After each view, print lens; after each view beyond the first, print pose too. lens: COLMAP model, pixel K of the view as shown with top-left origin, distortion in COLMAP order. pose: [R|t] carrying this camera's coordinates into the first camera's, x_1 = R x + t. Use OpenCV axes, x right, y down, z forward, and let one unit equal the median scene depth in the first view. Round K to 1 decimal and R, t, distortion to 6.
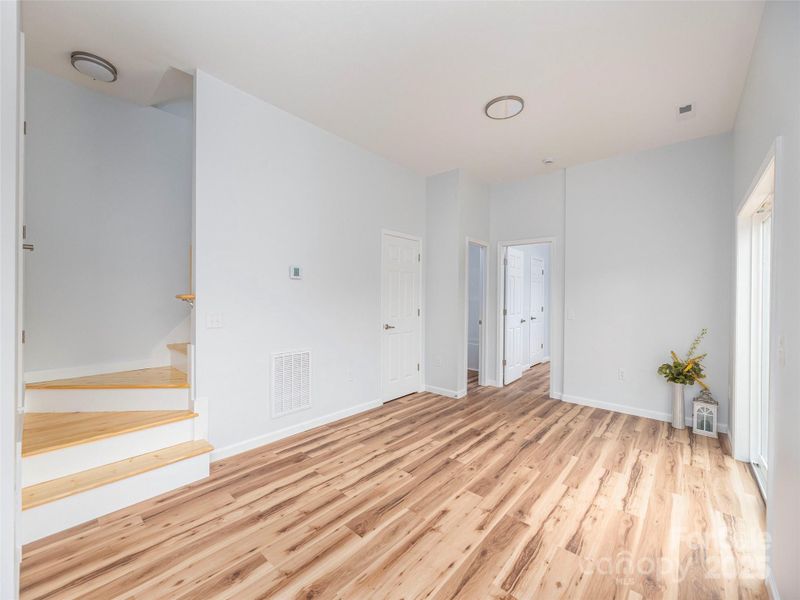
lens RADIAL K [[337.9, 0, 400.0], [0, 337.9, 300.0], [0, 0, 1]] dist [-0.001290, -0.000293]
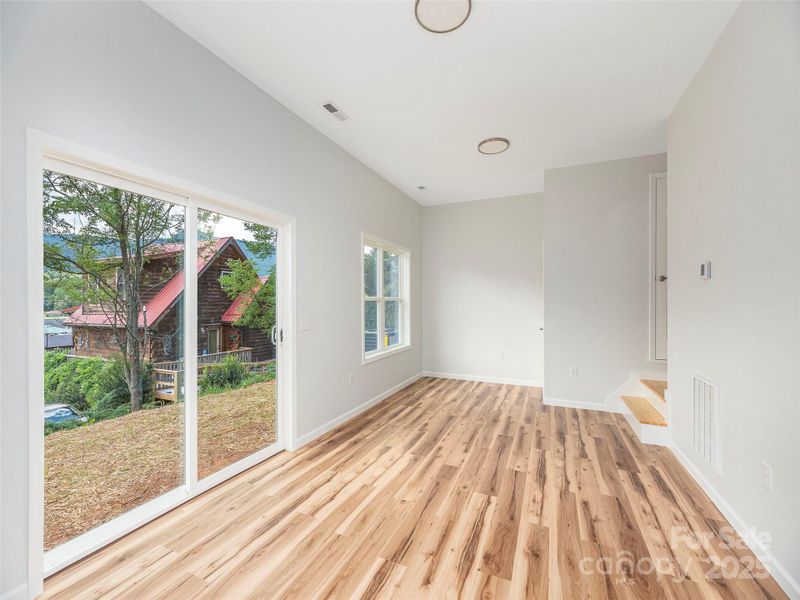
lens RADIAL K [[337.9, 0, 400.0], [0, 337.9, 300.0], [0, 0, 1]] dist [-0.001290, -0.000293]
pose [[-0.960415, -0.015571, -0.278139, 0.684016], [-0.015534, 0.999877, -0.002339, -0.012002], [0.278141, 0.002074, -0.960538, 1.938125]]
